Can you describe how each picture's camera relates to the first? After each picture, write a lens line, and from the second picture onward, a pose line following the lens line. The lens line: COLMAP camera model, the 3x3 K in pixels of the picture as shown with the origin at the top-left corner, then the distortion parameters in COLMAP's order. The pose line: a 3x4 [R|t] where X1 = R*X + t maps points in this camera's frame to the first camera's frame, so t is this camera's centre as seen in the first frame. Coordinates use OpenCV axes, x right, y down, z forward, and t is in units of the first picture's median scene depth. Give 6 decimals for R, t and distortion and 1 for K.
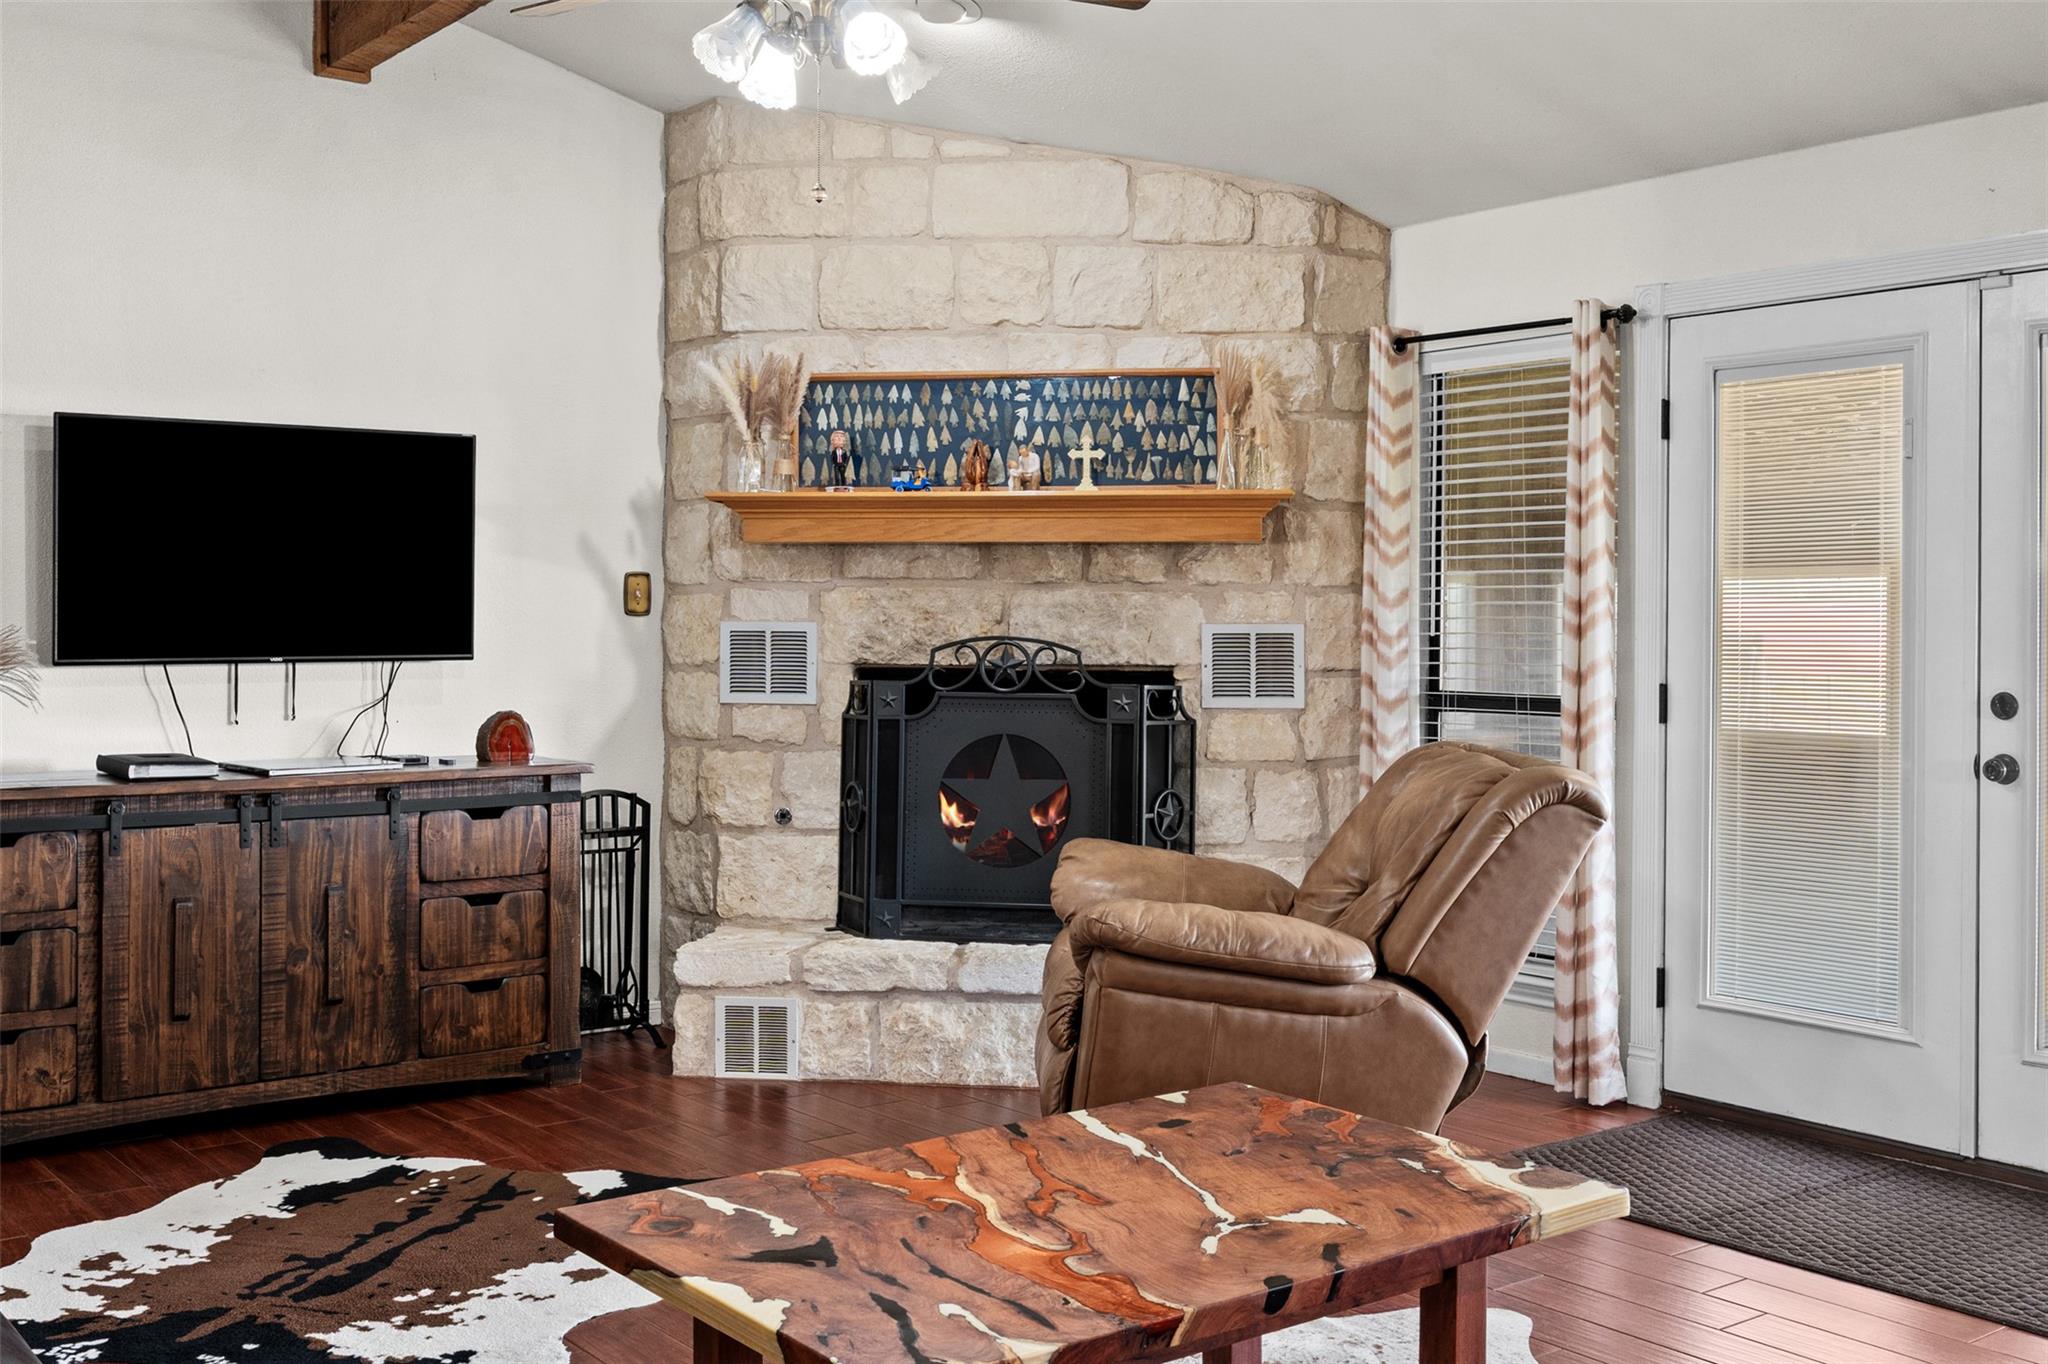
lens RADIAL K [[2069.0, 0, 1017.7], [0, 2069.0, 614.1], [0, 0, 1]] dist [0.008483, 0.000000]
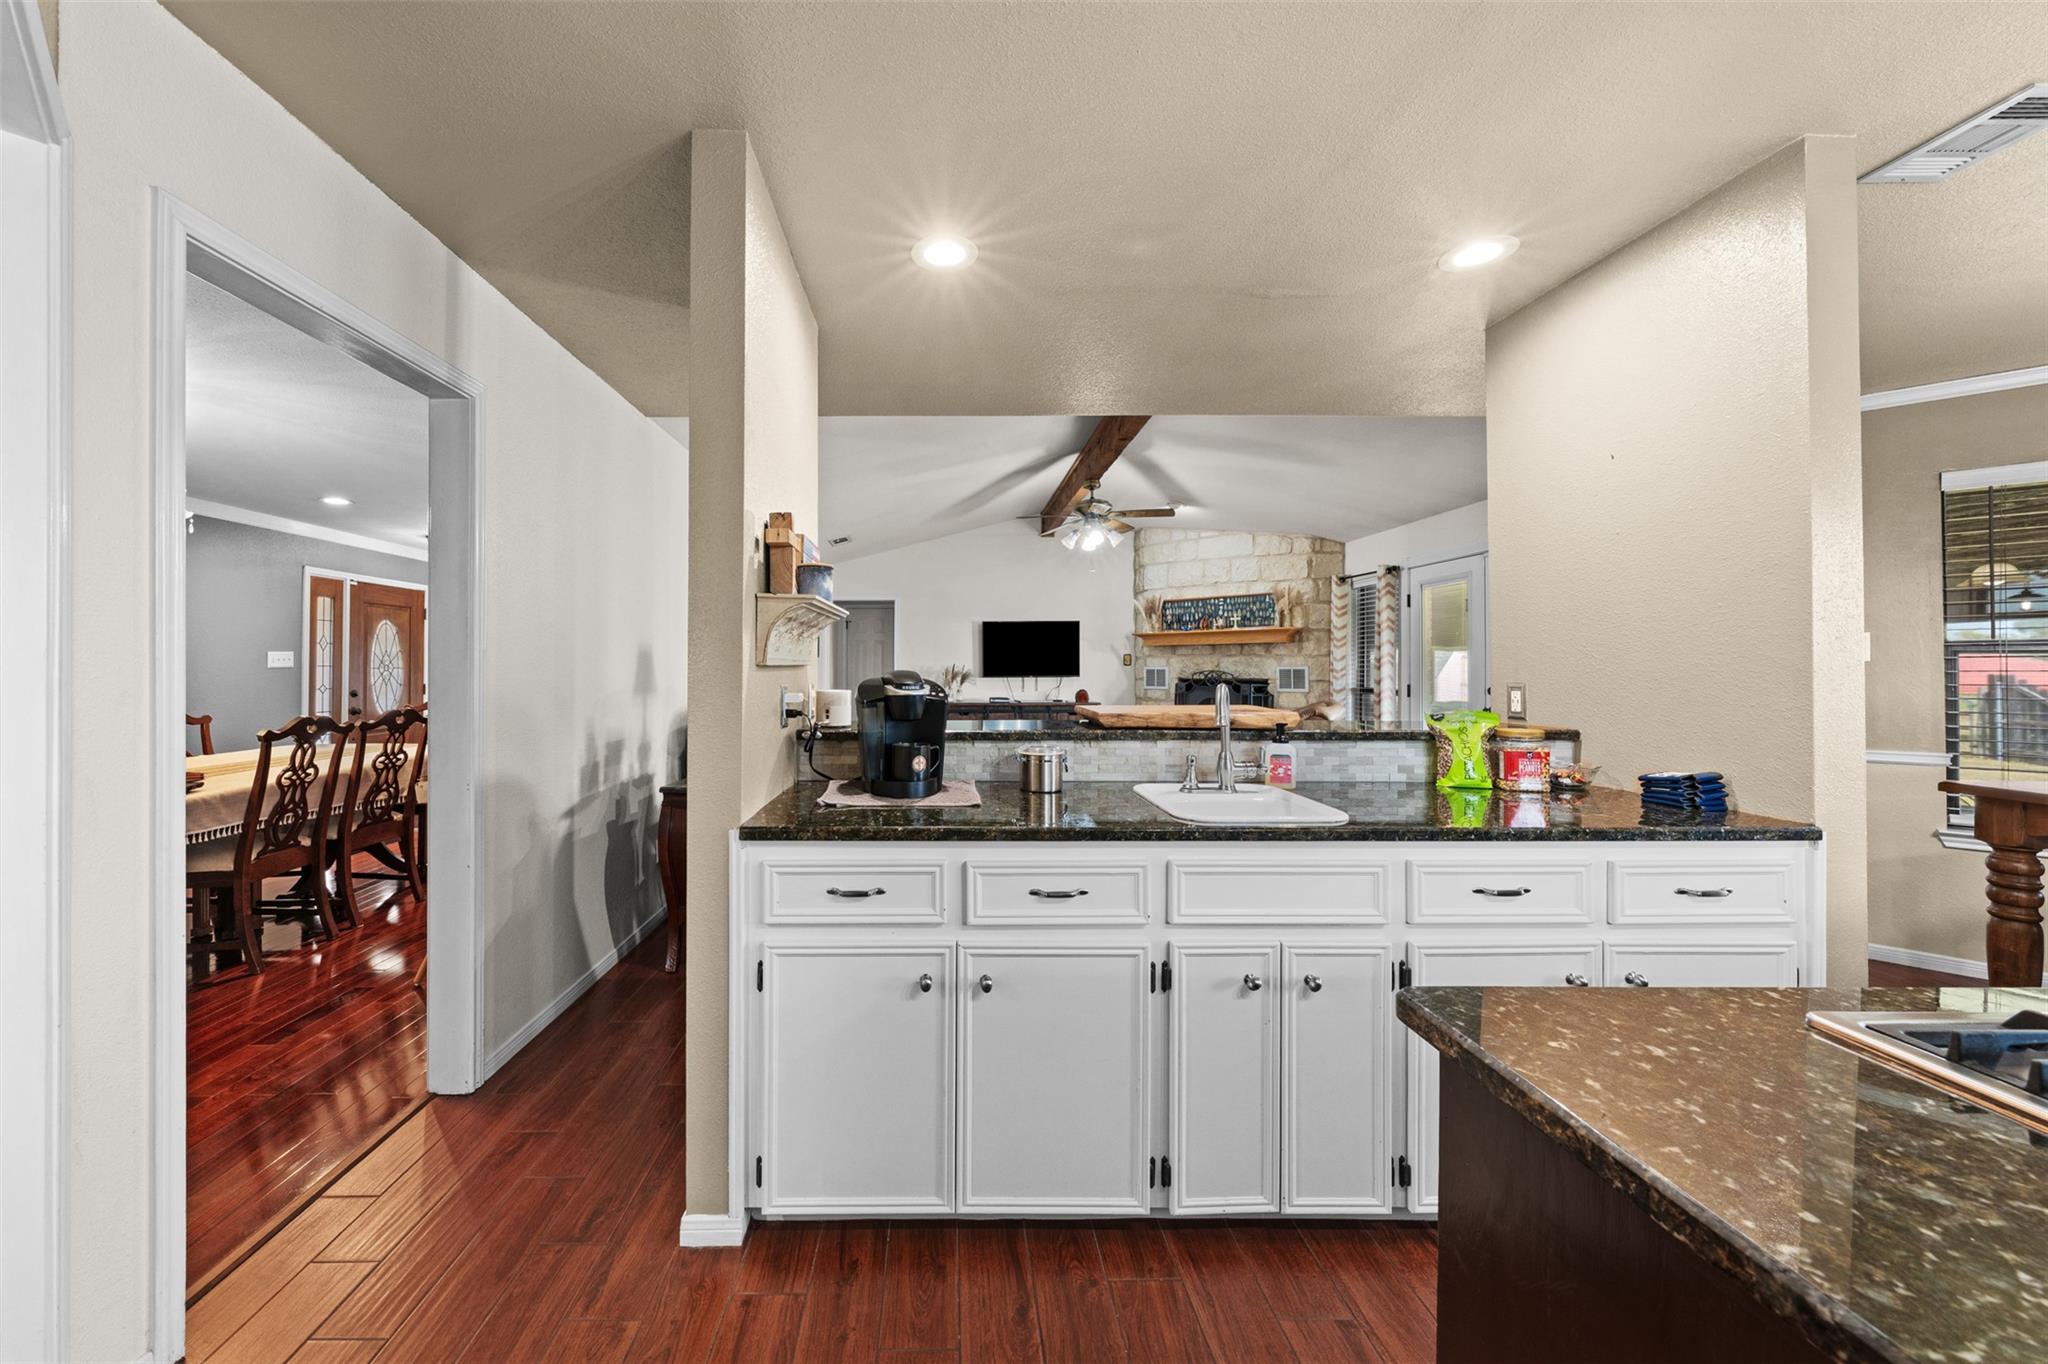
lens RADIAL K [[739.2, 0, 934.1], [0, 739.2, 660.9], [0, 0, 1]] dist [0.001224, -0.000878]
pose [[0.788582, -0.011638, -0.614819, 0.392129], [0.006168, 0.999920, -0.011017, 0.004947], [0.614898, 0.004896, 0.788591, -0.298478]]
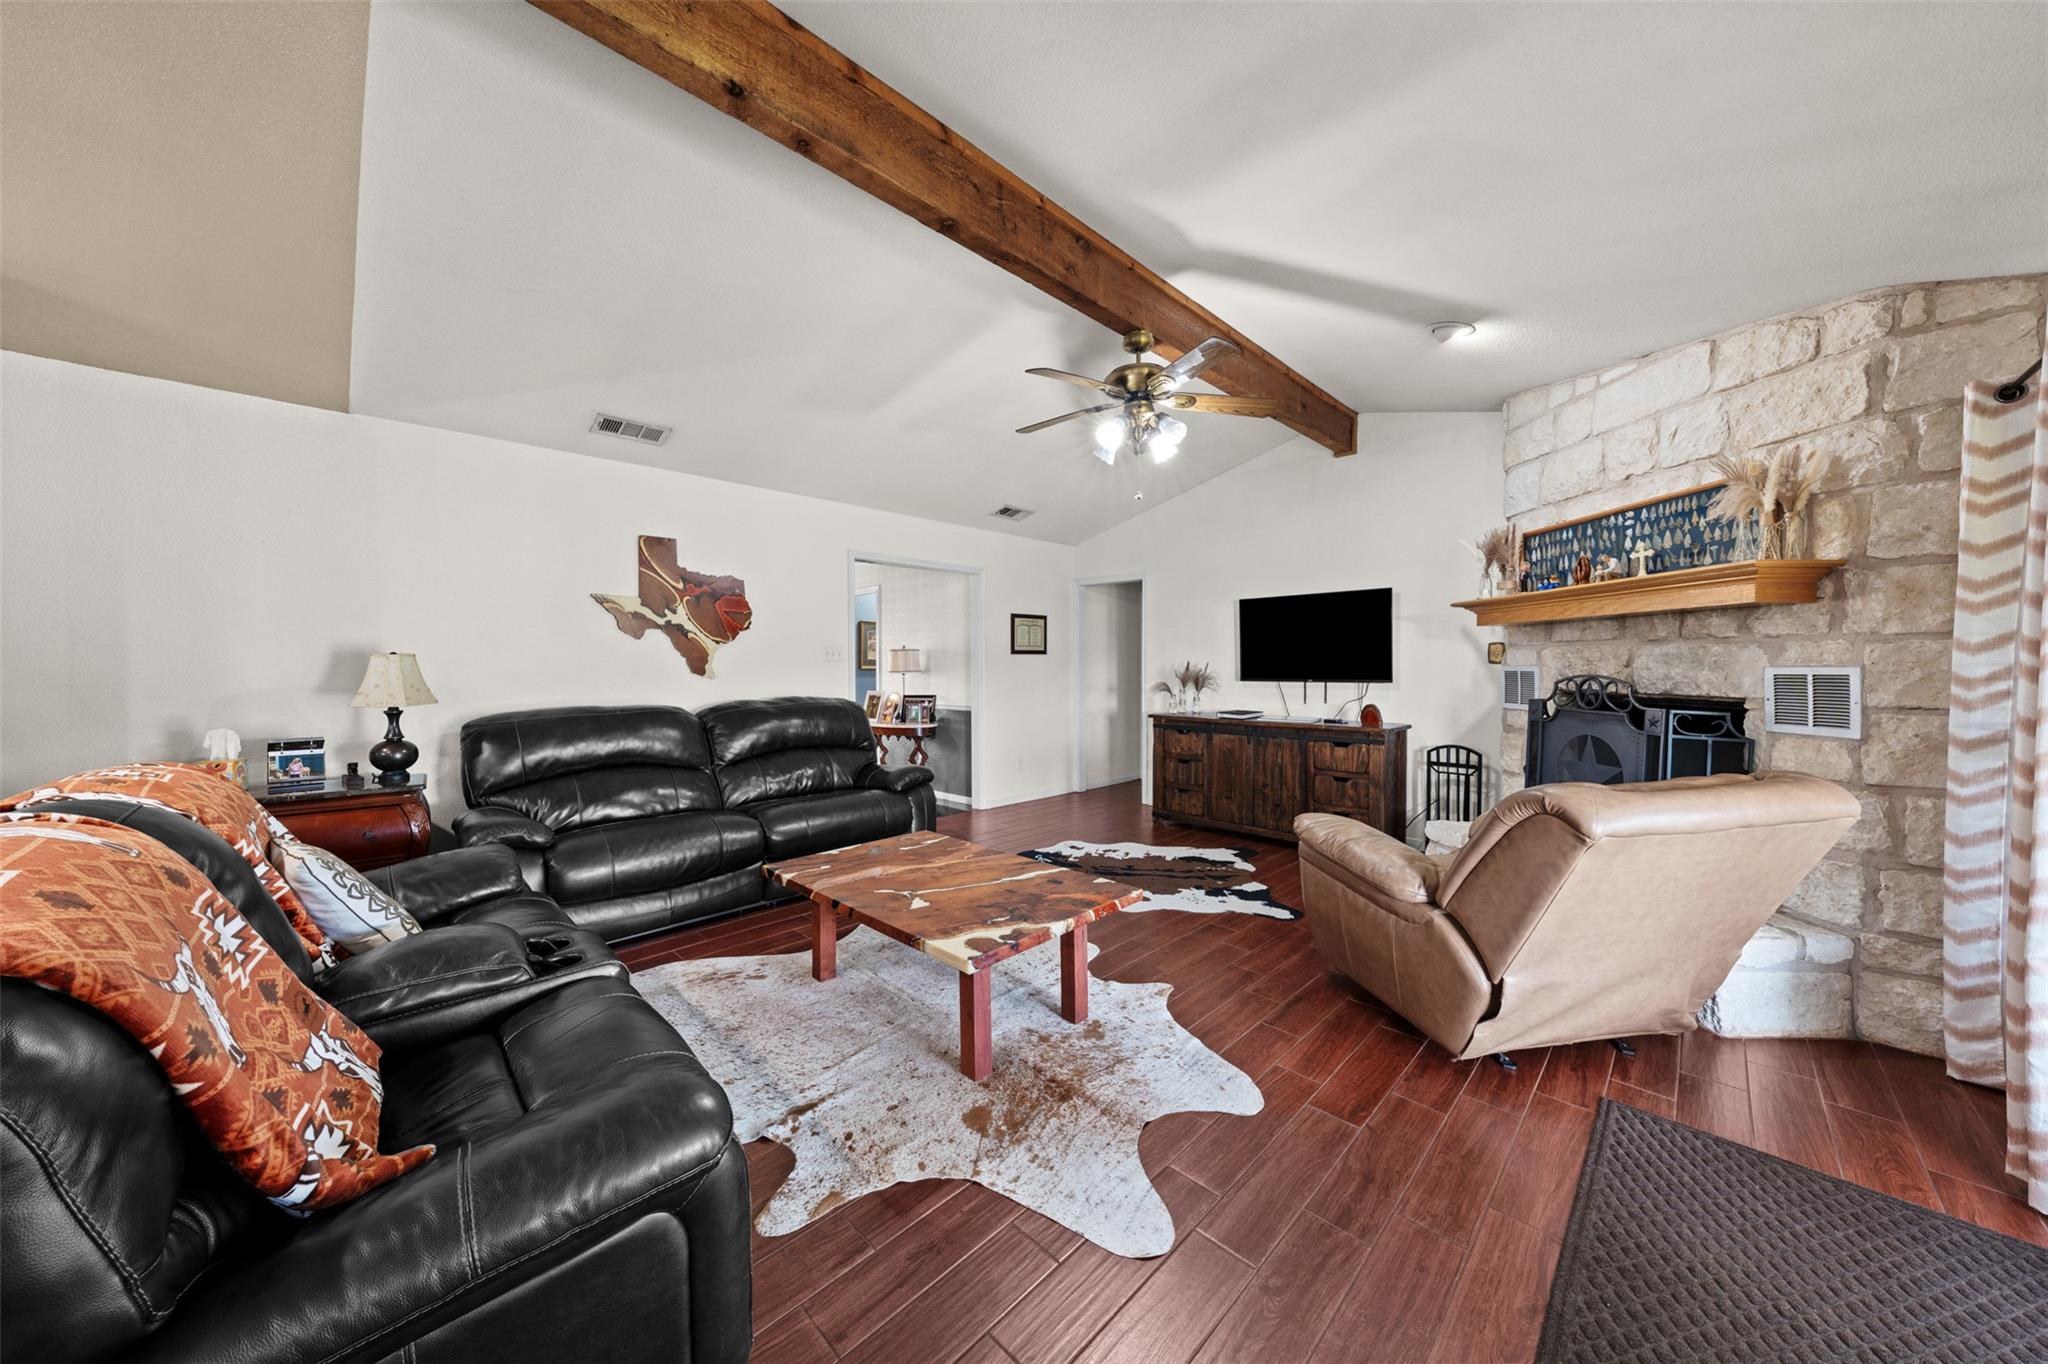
lens RADIAL K [[691.4, 0, 1023.0], [0, 691.4, 672.4], [0, 0, 1]] dist [0.002568, -0.000577]
pose [[0.132917, 0.006694, -0.991105, 0.462001], [0.003493, 0.999968, 0.007222, 0.003265], [0.991121, -0.004421, 0.132890, 0.476749]]
